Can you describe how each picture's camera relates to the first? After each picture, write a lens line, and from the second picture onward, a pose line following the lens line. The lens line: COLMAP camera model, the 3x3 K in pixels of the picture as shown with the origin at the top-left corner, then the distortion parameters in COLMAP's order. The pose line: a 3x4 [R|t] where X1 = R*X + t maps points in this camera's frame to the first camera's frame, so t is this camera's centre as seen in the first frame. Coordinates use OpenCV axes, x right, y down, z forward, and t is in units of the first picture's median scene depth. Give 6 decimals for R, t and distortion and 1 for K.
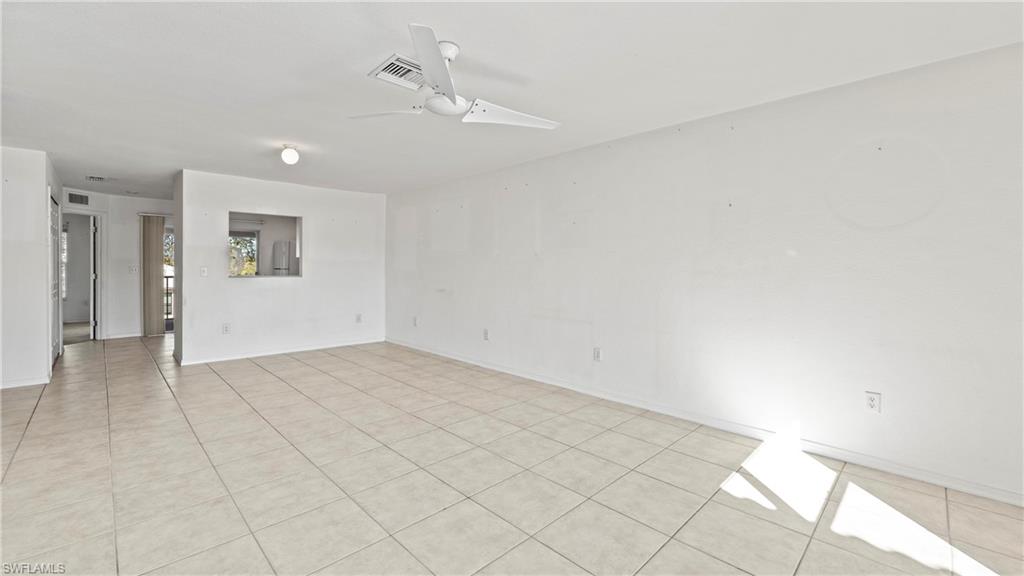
lens RADIAL K [[418.7, 0, 504.9], [0, 418.7, 268.7], [0, 0, 1]] dist [-0.008886, 0.000170]
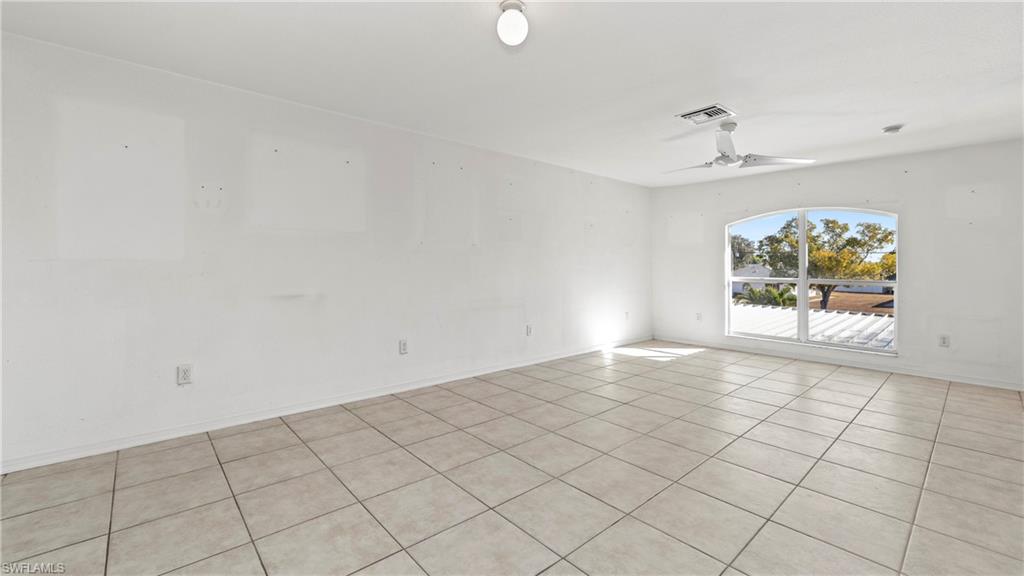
lens RADIAL K [[428.2, 0, 518.8], [0, 428.2, 257.0], [0, 0, 1]] dist [-0.000225, -0.000268]
pose [[0.032435, 0.011838, 0.999404, -1.279550], [-0.004666, 0.999921, -0.011693, 0.007338], [-0.999463, -0.004284, 0.032488, 1.227625]]
